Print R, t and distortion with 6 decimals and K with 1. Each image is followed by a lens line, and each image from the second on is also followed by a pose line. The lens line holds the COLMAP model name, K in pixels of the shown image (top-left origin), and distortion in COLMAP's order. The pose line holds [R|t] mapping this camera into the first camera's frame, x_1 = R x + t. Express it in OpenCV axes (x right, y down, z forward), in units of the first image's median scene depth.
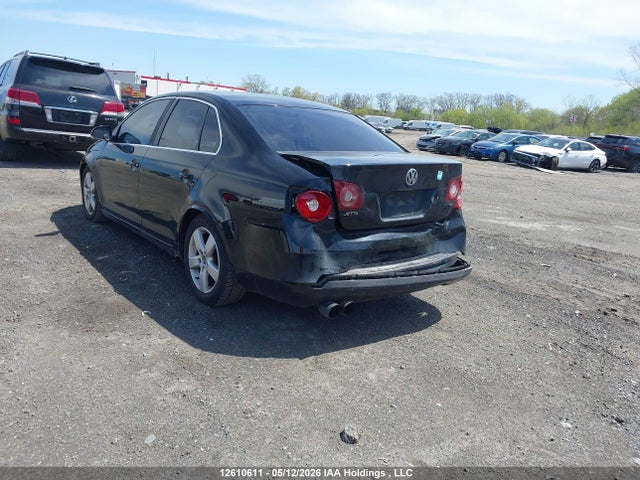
lens RADIAL K [[518.3, 0, 320.0], [0, 518.3, 240.0], [0, 0, 1]] dist [0.004758, -0.006024]
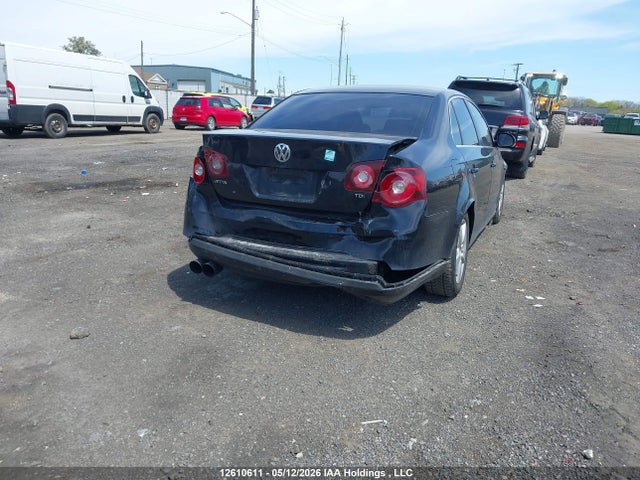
lens RADIAL K [[518.3, 0, 320.0], [0, 518.3, 240.0], [0, 0, 1]] dist [0.004758, -0.006024]
pose [[0.434693, 0.160258, -0.886205, 1.027025], [-0.215821, 0.973902, 0.070254, -0.049429], [0.874336, 0.160723, 0.457936, 0.654350]]
